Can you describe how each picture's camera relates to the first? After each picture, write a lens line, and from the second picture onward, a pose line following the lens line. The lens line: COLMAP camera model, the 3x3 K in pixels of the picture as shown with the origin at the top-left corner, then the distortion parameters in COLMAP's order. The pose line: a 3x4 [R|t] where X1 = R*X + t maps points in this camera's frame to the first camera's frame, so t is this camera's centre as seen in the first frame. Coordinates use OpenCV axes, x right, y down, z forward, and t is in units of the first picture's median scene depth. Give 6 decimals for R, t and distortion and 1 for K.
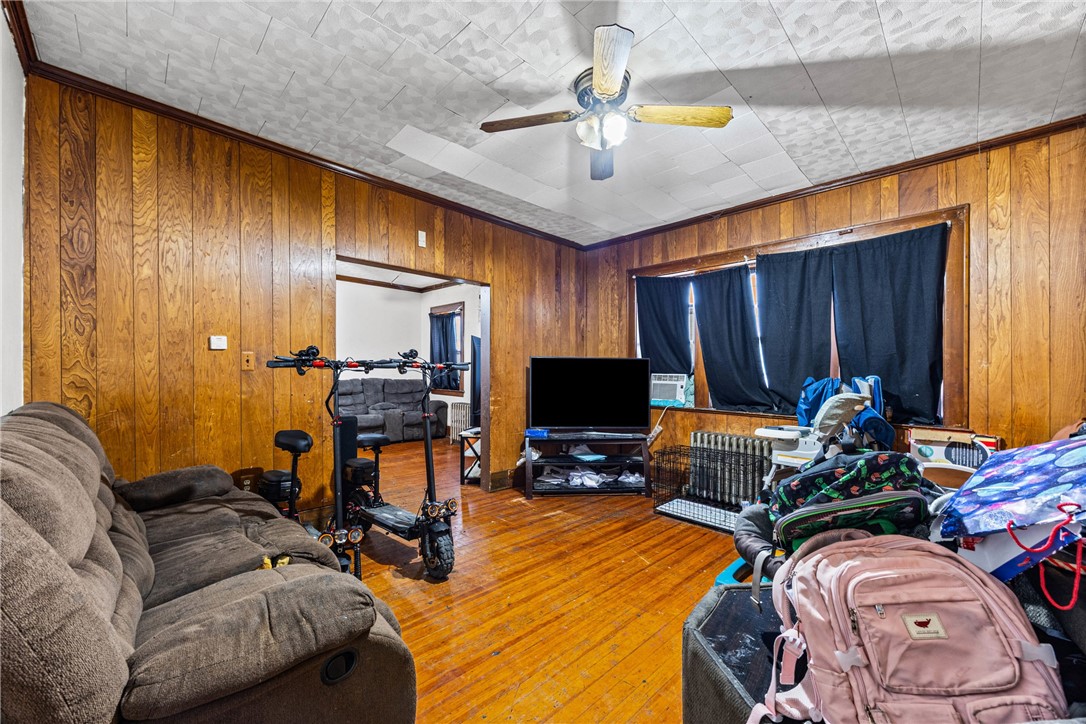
lens RADIAL K [[415.5, 0, 515.7], [0, 415.5, 373.2], [0, 0, 1]] dist [0.000036, 0.000021]
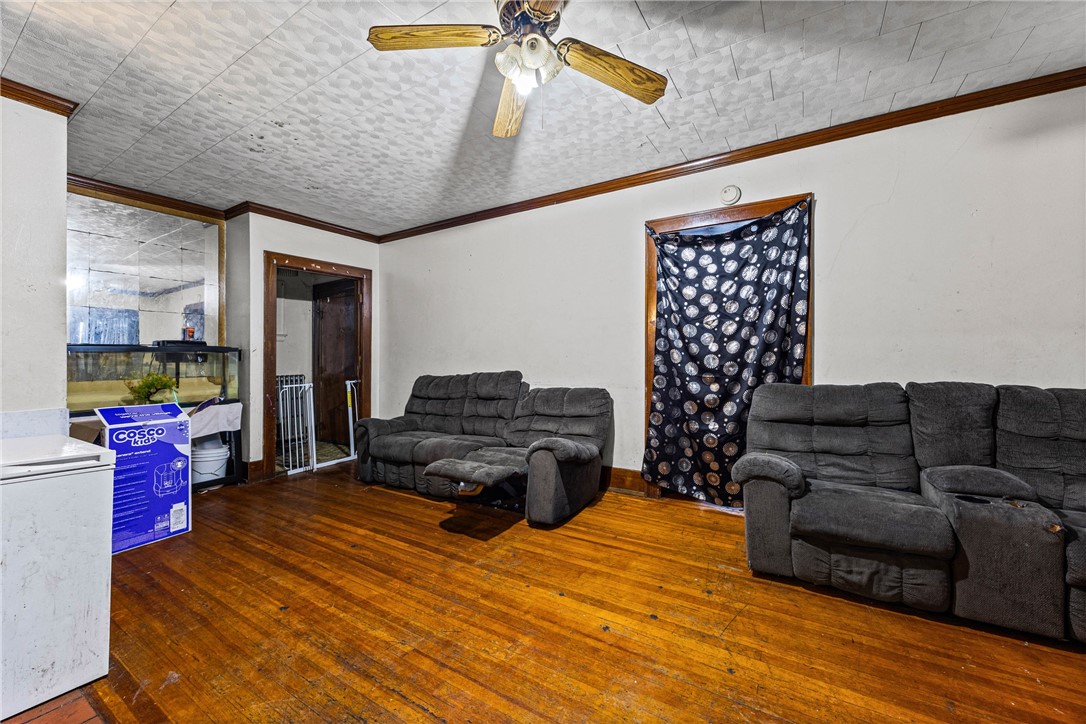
lens RADIAL K [[412.8, 0, 556.3], [0, 412.8, 360.3], [0, 0, 1]] dist [-0.001479, 0.000346]
pose [[0.297205, -0.010328, -0.954758, -0.118825], [0.002253, 0.999946, -0.010115, -0.003487], [0.954811, 0.000855, 0.297212, 0.598471]]
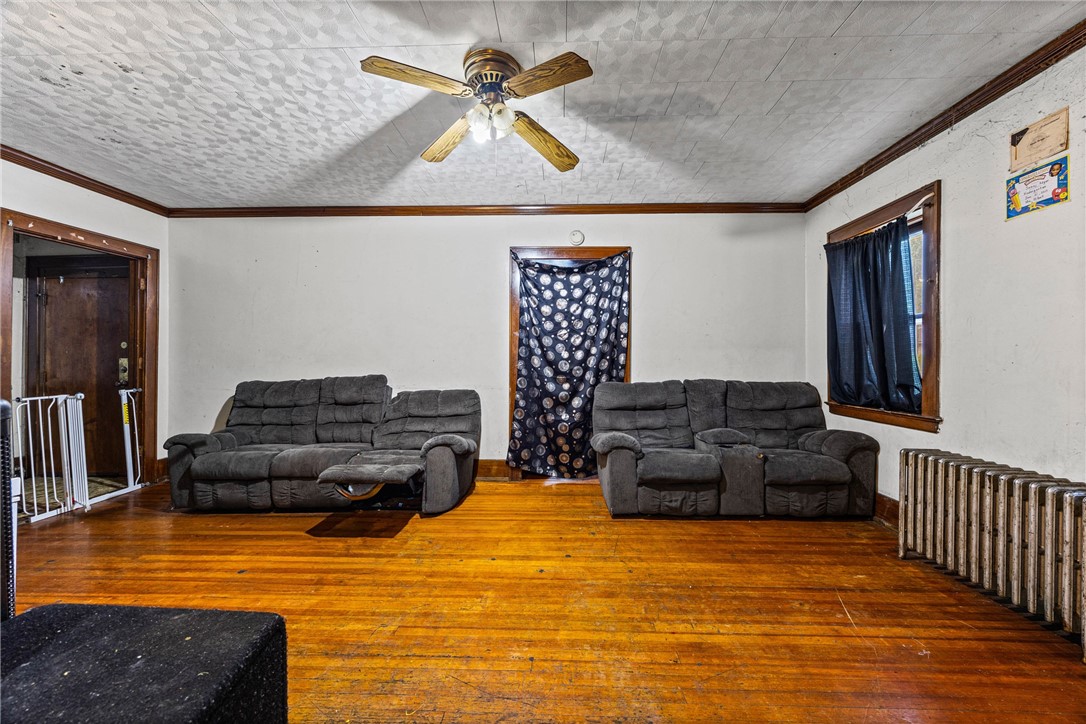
lens RADIAL K [[406.1, 0, 550.0], [0, 406.1, 363.4], [0, 0, 1]] dist [0.001037, 0.000068]
pose [[0.723903, -0.010134, -0.689827, -0.122687], [0.002477, 0.999924, -0.012089, -0.003199], [0.689897, 0.007042, 0.723873, 0.474115]]
